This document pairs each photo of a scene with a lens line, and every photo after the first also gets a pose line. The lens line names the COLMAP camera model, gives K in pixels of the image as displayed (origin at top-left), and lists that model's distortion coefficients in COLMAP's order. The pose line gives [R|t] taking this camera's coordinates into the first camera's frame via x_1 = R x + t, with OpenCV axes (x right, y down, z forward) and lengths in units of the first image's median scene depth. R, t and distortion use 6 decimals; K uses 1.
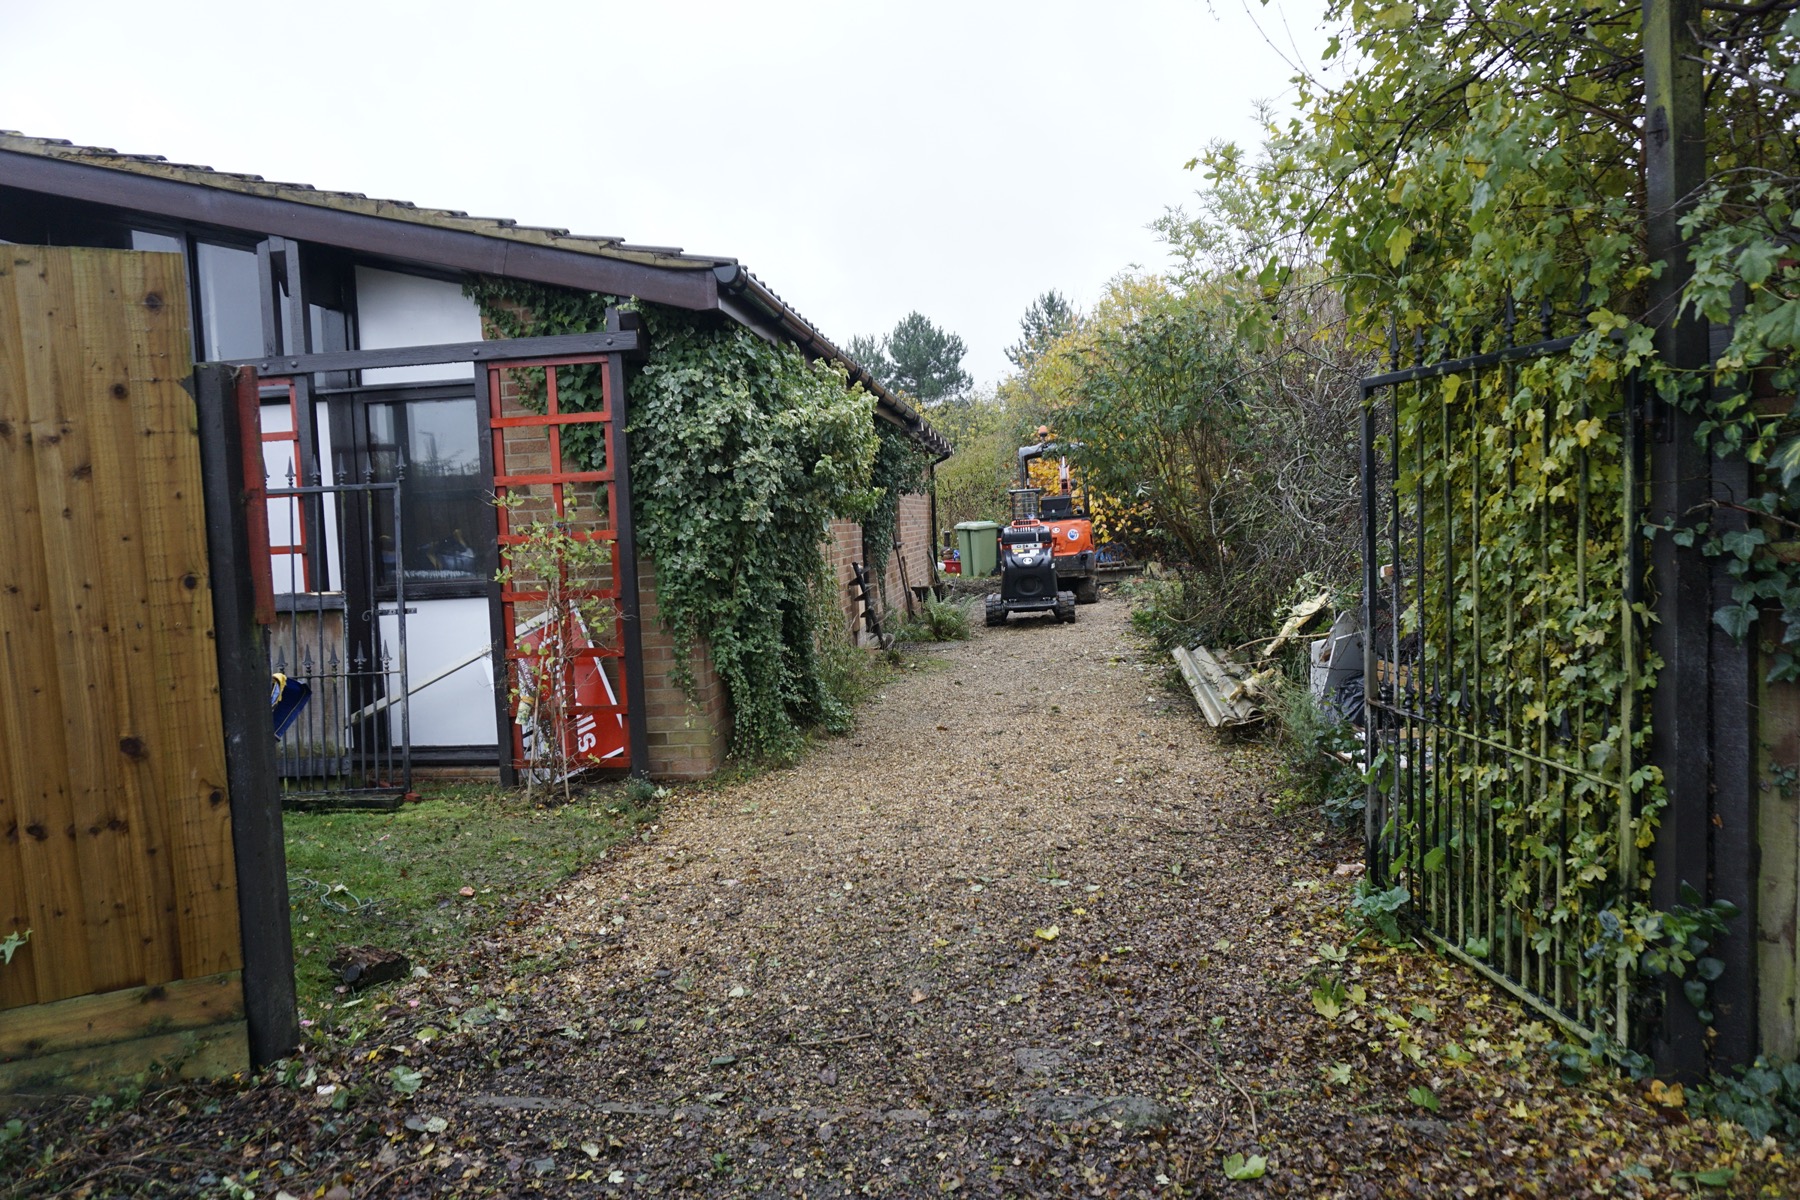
lens RADIAL K [[1190.0, 0, 901.4], [0, 1190.0, 601.9], [0, 0, 1]] dist [-0.039740, 0.004109]
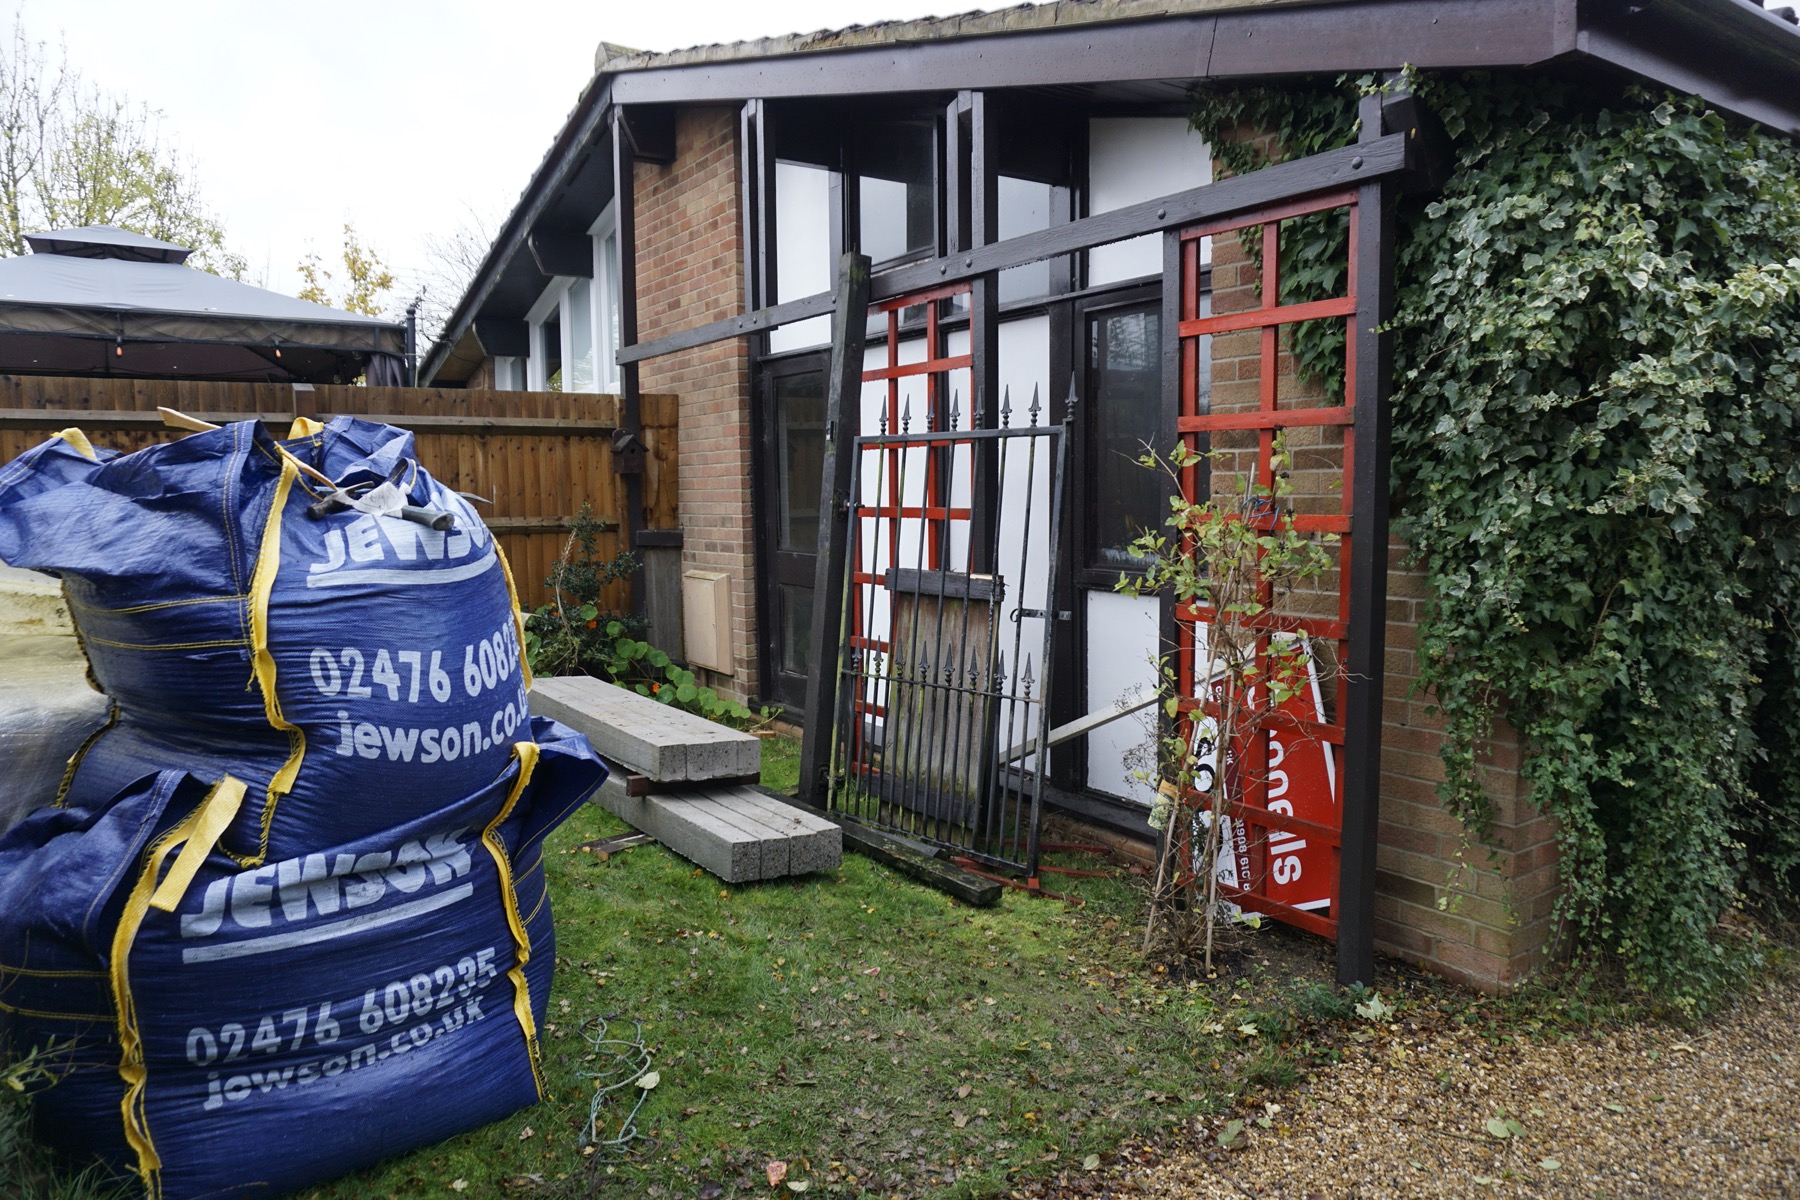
lens RADIAL K [[1190.0, 0, 894.7], [0, 1190.0, 600.3], [0, 0, 1]] dist [-0.039740, 0.004109]
pose [[0.628157, 0.114506, -0.769615, 0.050727], [-0.064353, 0.993369, 0.095272, -0.059583], [0.775421, -0.010319, 0.631360, 0.488268]]
